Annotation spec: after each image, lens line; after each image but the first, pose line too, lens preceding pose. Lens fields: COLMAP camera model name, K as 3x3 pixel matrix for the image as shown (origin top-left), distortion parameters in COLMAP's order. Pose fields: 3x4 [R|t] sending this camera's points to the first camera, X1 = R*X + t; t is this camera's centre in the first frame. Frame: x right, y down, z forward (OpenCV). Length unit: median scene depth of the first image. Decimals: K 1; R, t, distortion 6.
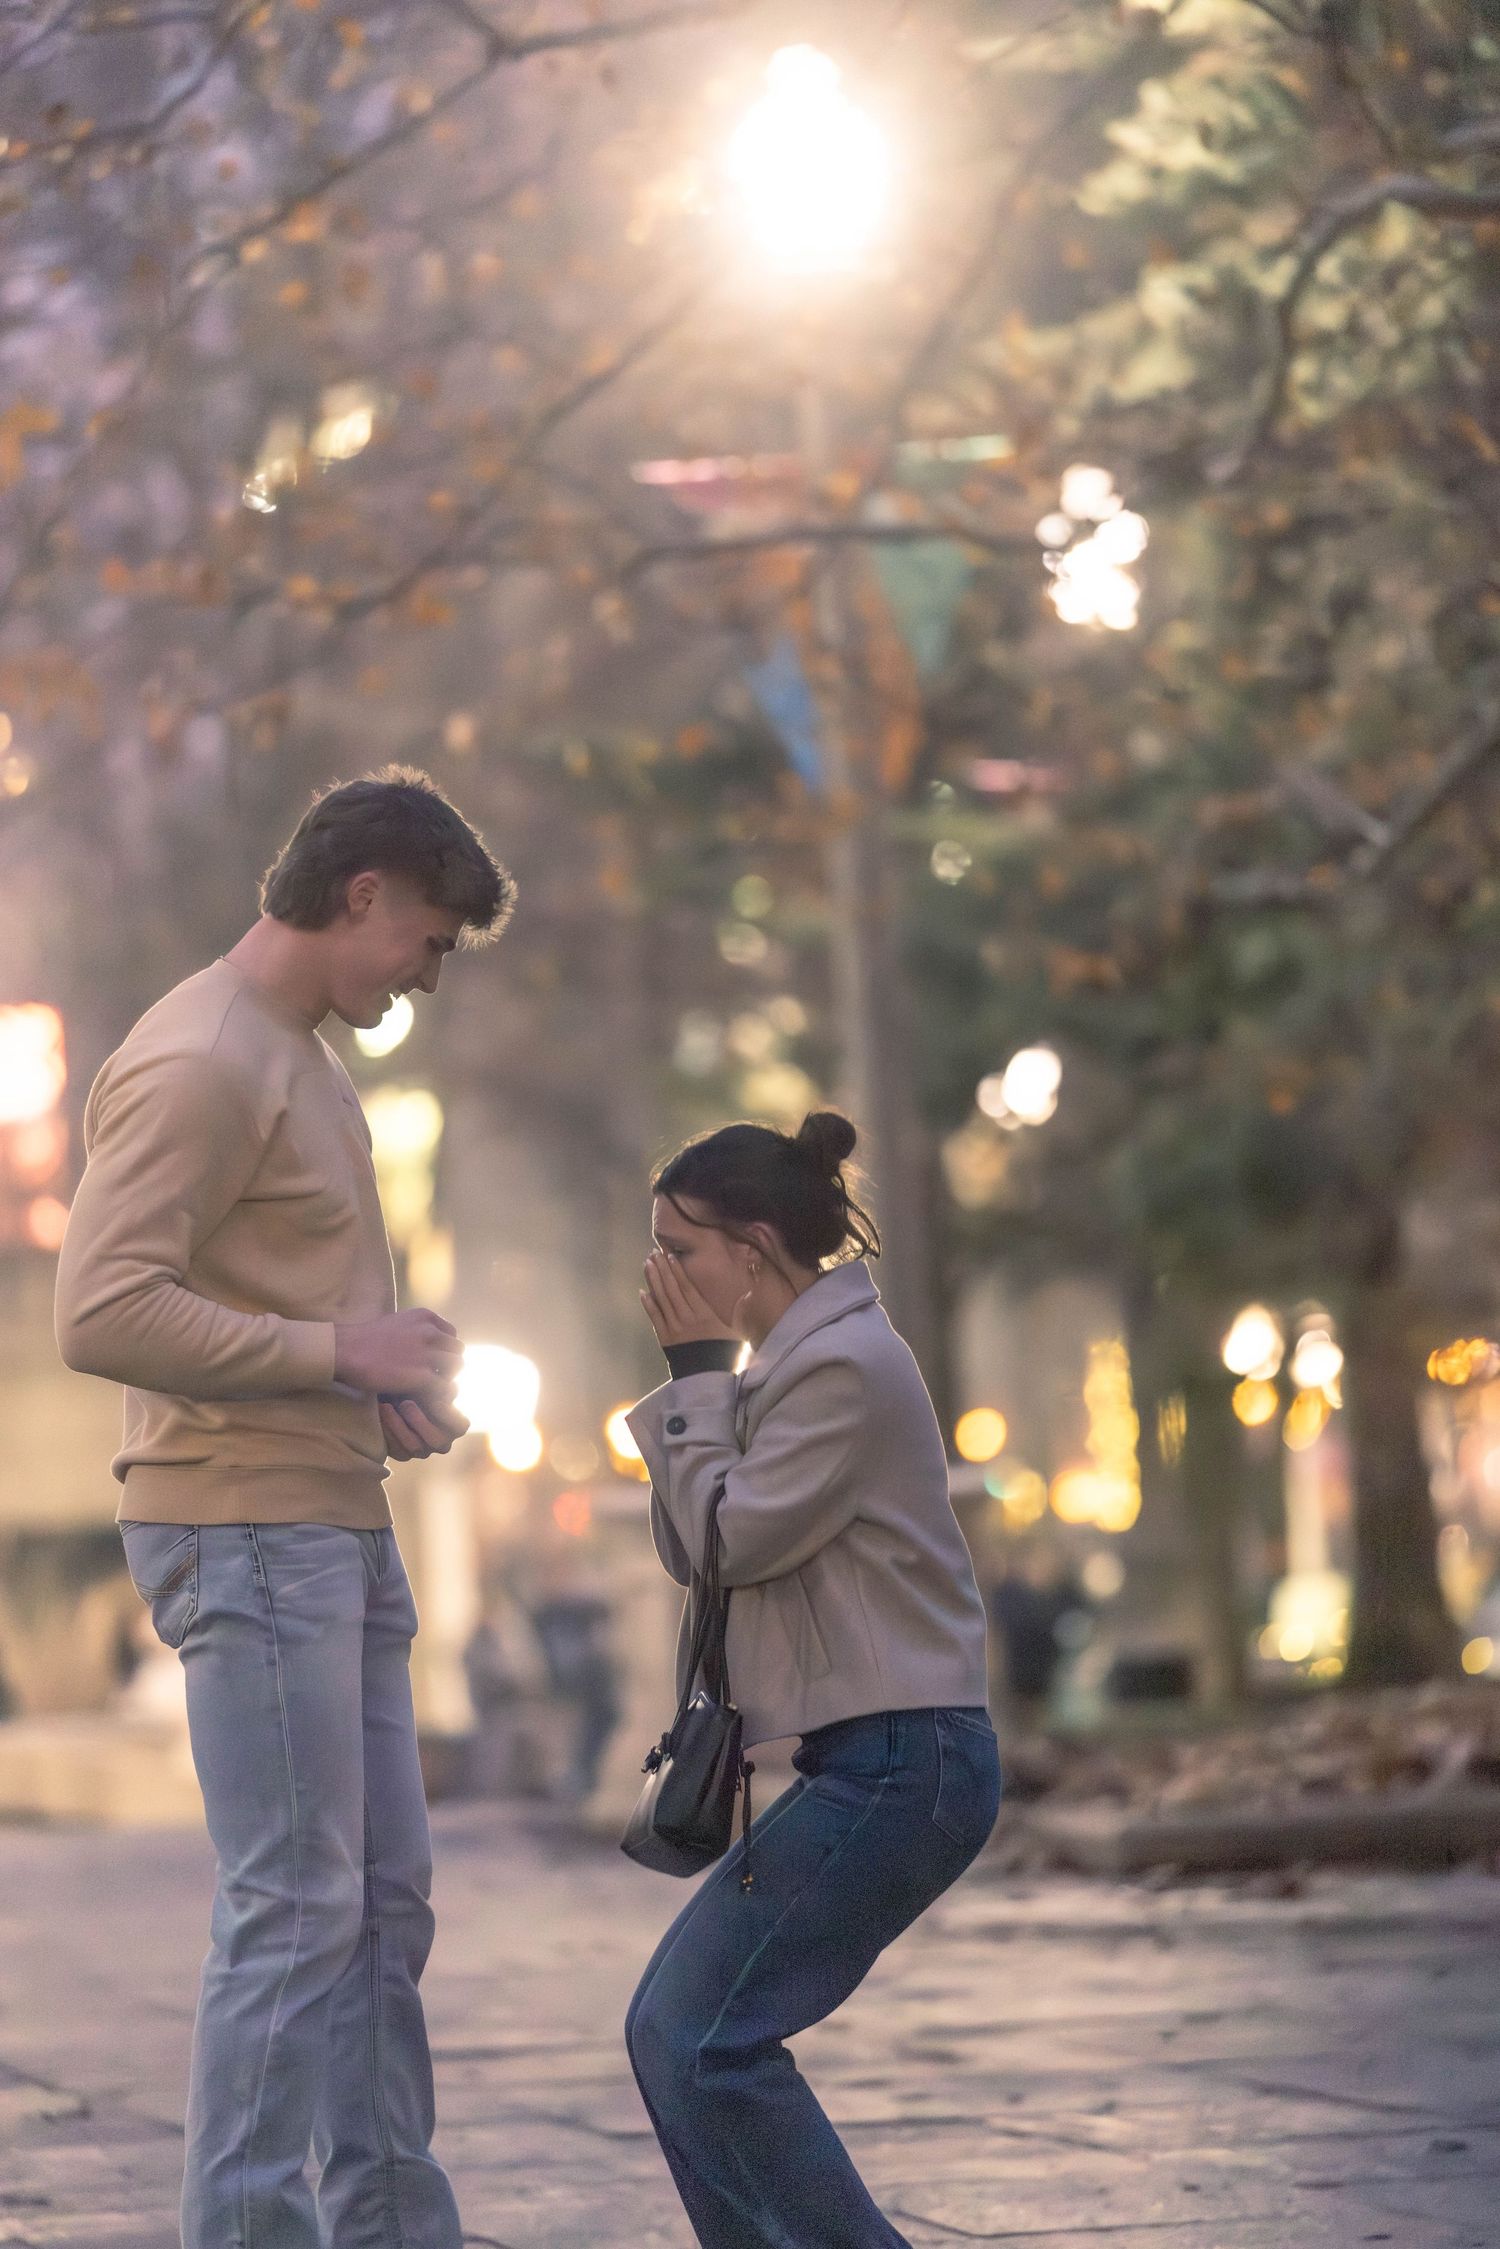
lens RADIAL K [[10120.7, 0, 750.0], [0, 10120.7, 1124.5], [0, 0, 1]] dist [-0.090230, -1.796778]
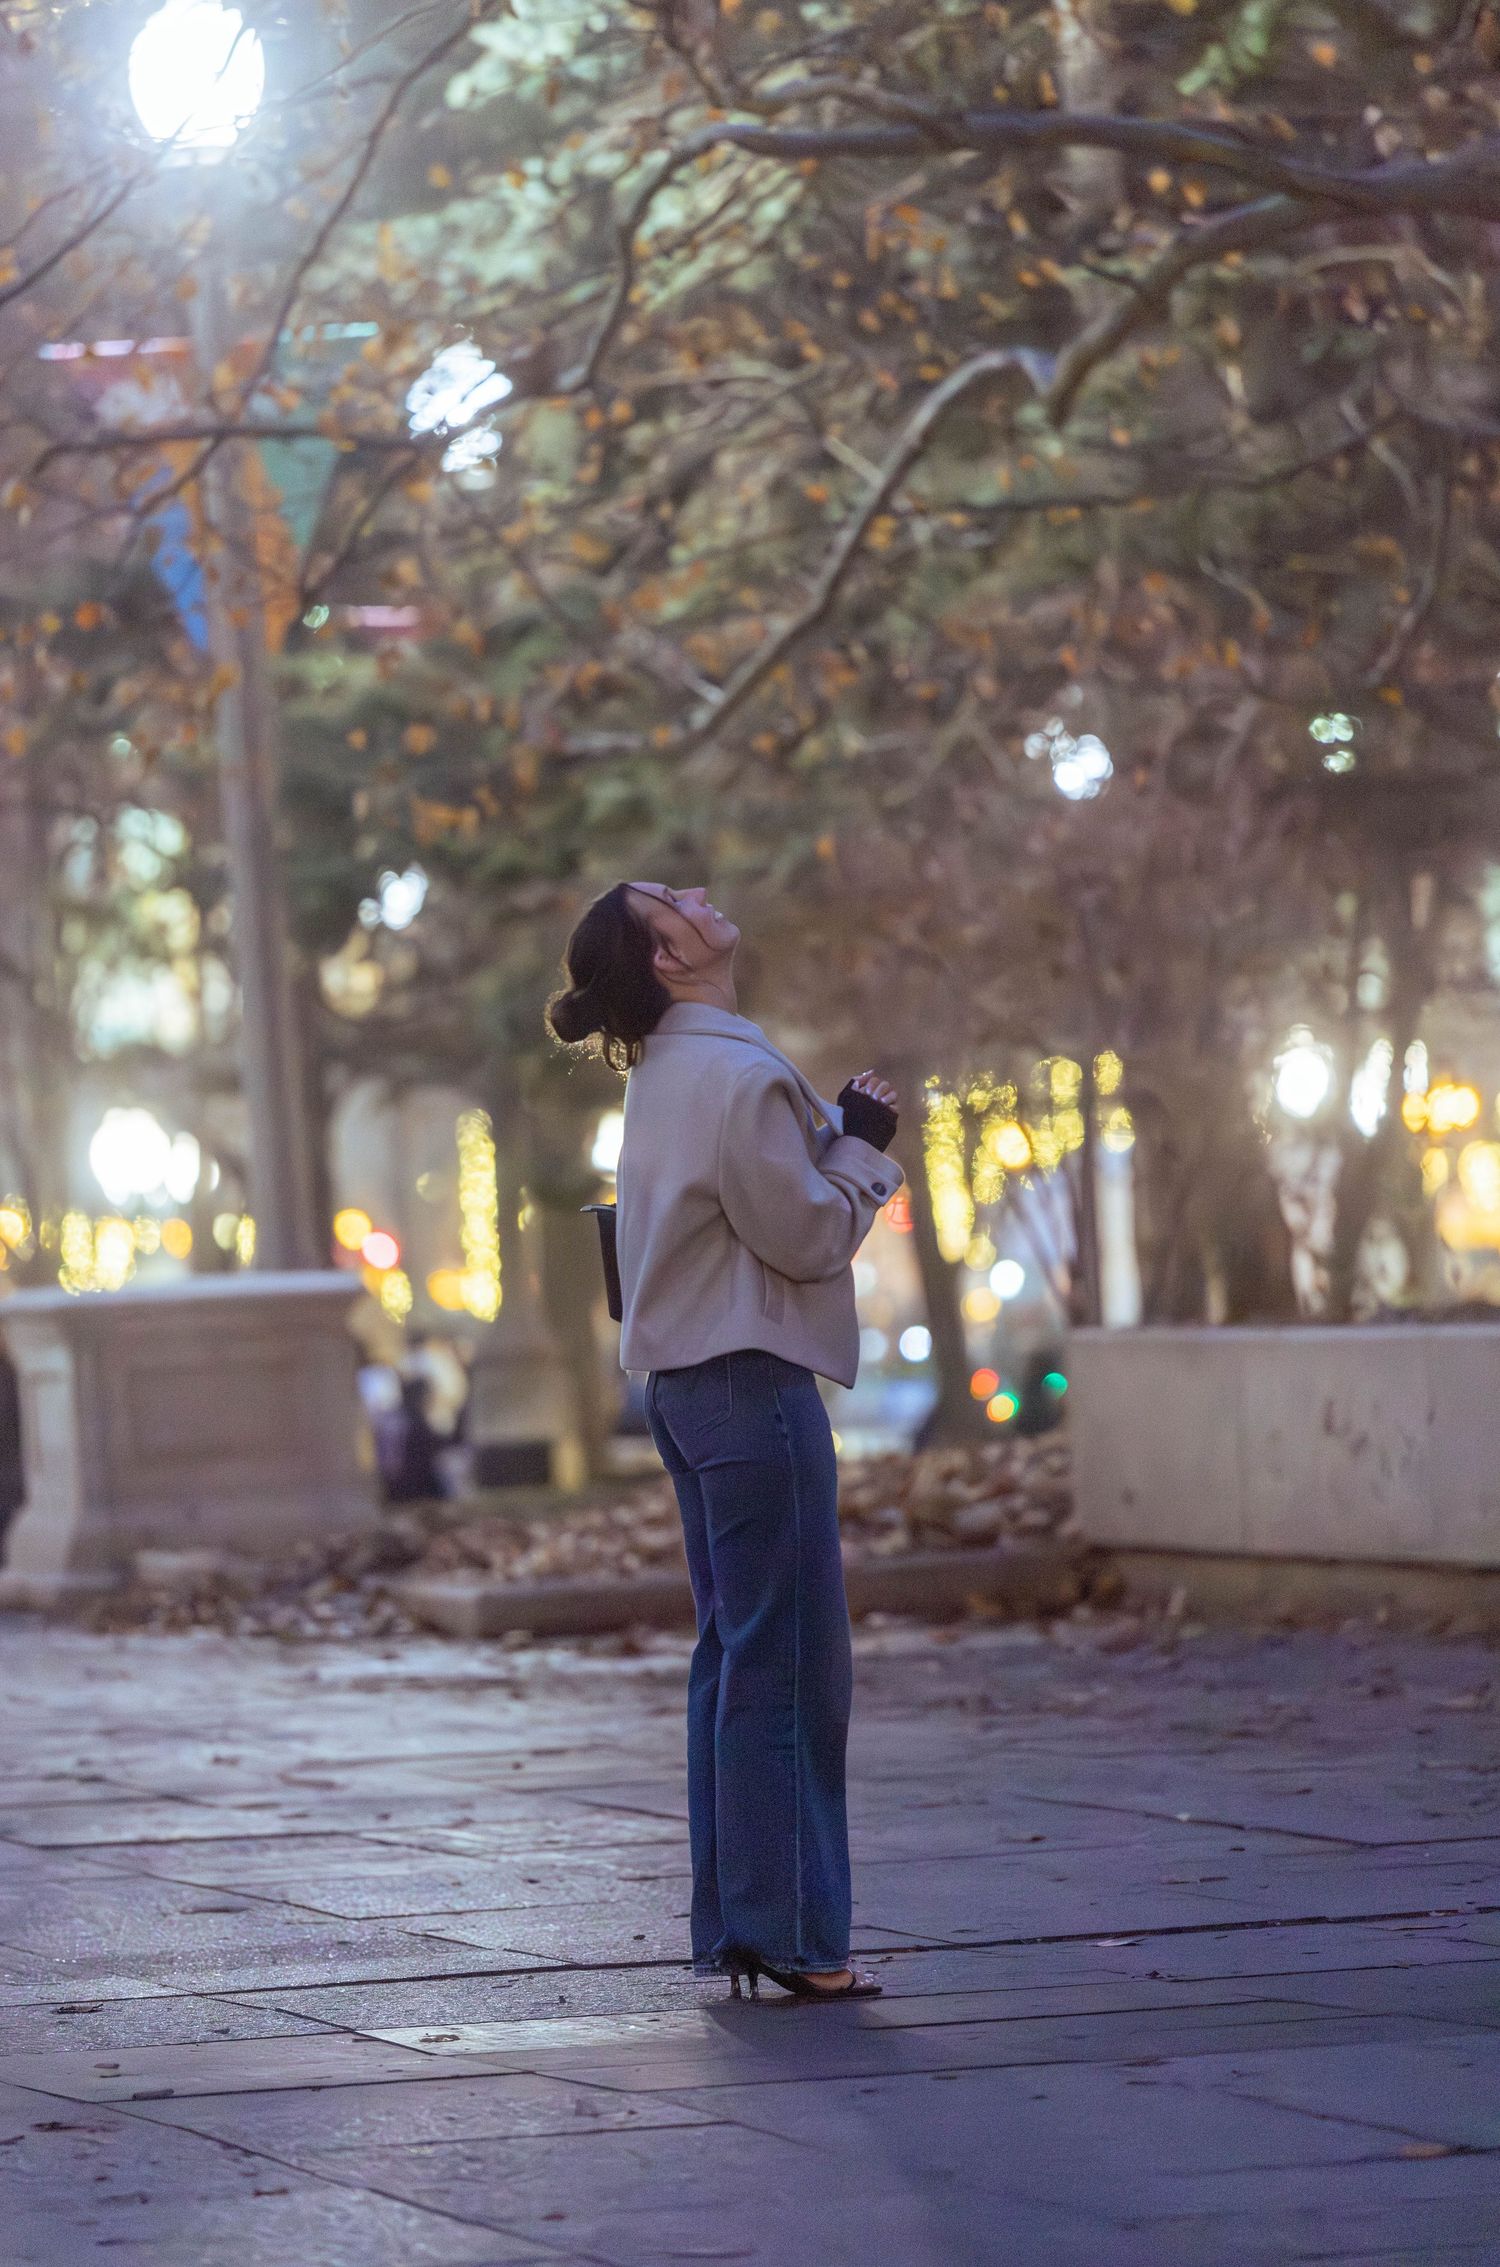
lens RADIAL K [[10218.3, 0, 750.0], [0, 10218.3, 1133.5], [0, 0, 1]] dist [-0.013158, -0.858138]
pose [[0.998105, -0.000957, 0.061529, -0.002773], [-0.000380, 0.999764, 0.021711, -0.005402], [-0.061535, -0.021693, 0.997869, -0.119604]]
